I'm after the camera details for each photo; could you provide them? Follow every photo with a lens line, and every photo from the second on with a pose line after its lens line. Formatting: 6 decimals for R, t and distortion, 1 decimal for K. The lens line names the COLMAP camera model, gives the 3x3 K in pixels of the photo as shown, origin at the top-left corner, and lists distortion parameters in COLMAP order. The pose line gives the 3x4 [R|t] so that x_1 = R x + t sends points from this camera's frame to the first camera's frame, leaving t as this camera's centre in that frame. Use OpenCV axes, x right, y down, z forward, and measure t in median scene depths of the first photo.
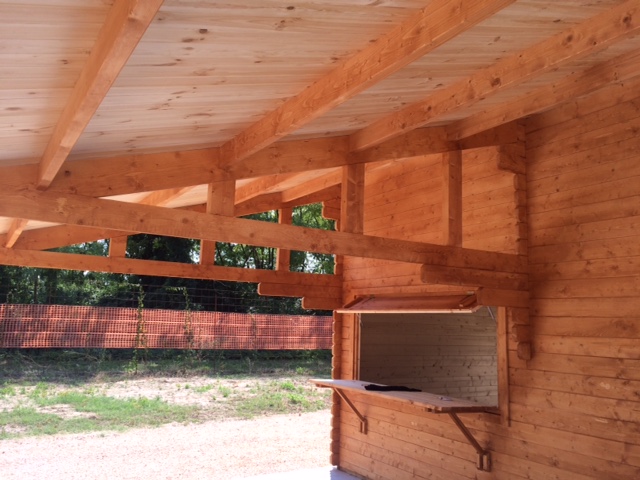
lens RADIAL K [[545.2, 0, 320.0], [0, 545.2, 240.0], [0, 0, 1]] dist [0.089824, -0.118368]
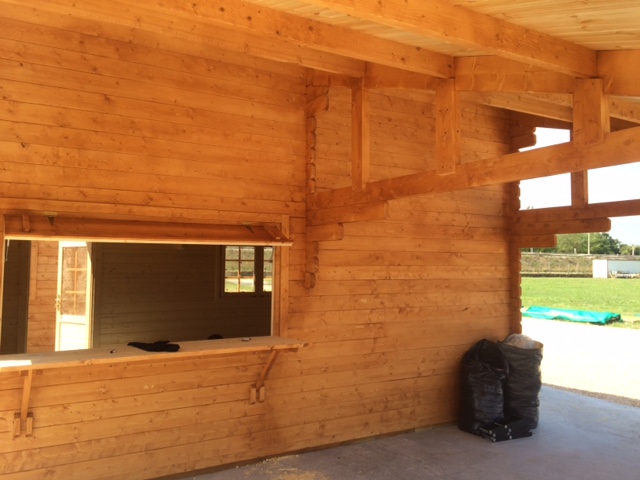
lens RADIAL K [[545.2, 0, 320.0], [0, 545.2, 240.0], [0, 0, 1]] dist [0.089824, -0.118368]
pose [[0.024756, 0.014050, 0.999595, -0.776093], [-0.155490, 0.987787, -0.010033, 0.137720], [-0.987527, -0.155179, 0.026639, 1.028788]]
